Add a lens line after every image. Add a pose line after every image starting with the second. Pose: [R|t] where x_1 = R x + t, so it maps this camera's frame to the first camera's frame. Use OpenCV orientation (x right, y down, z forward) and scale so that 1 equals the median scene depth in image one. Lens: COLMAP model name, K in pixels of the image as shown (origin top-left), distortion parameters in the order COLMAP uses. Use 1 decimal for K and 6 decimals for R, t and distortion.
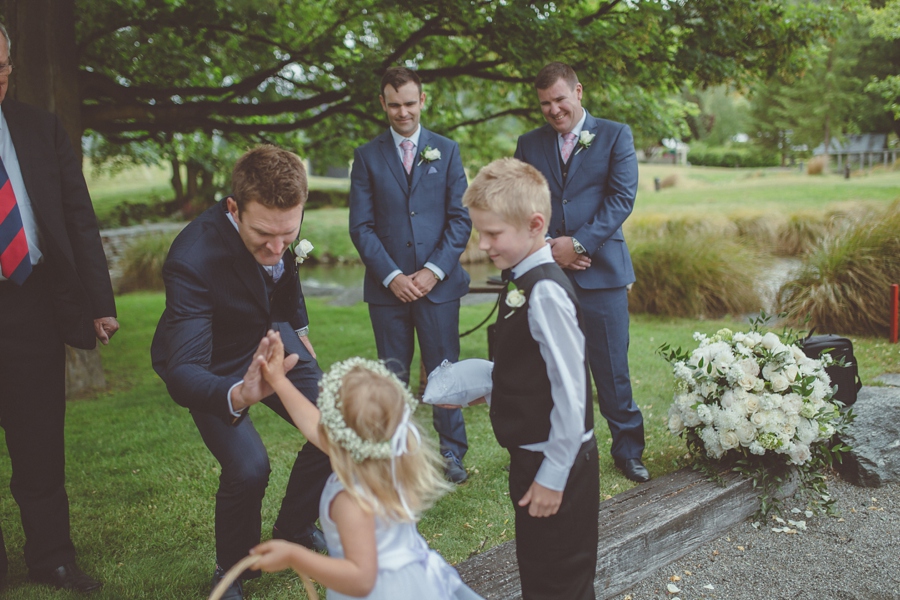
lens RADIAL K [[849.8, 0, 450.0], [0, 849.8, 300.0], [0, 0, 1]] dist [-0.032361, 0.009613]
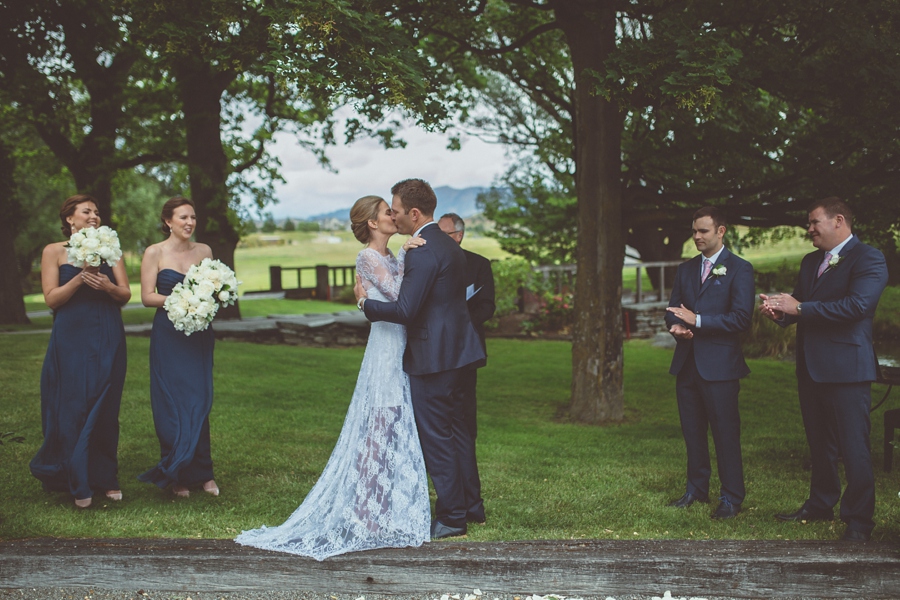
lens RADIAL K [[849.8, 0, 450.0], [0, 849.8, 300.0], [0, 0, 1]] dist [-0.032361, 0.009613]
pose [[0.706302, 0.053213, -0.705908, 0.712374], [-0.103100, 0.994271, -0.028207, -0.043139], [0.700363, 0.092702, 0.707742, -0.325758]]
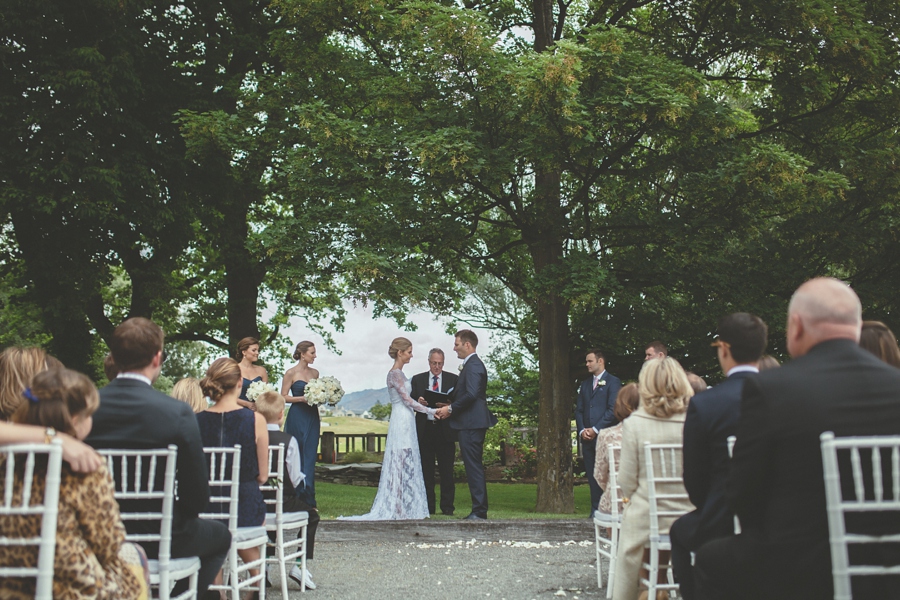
lens RADIAL K [[849.8, 0, 450.0], [0, 849.8, 300.0], [0, 0, 1]] dist [-0.032361, 0.009613]
pose [[0.717846, -0.095507, -0.689620, 1.552840], [-0.109797, 0.962619, -0.247606, 0.295534], [0.687490, 0.253461, 0.680526, -1.223687]]
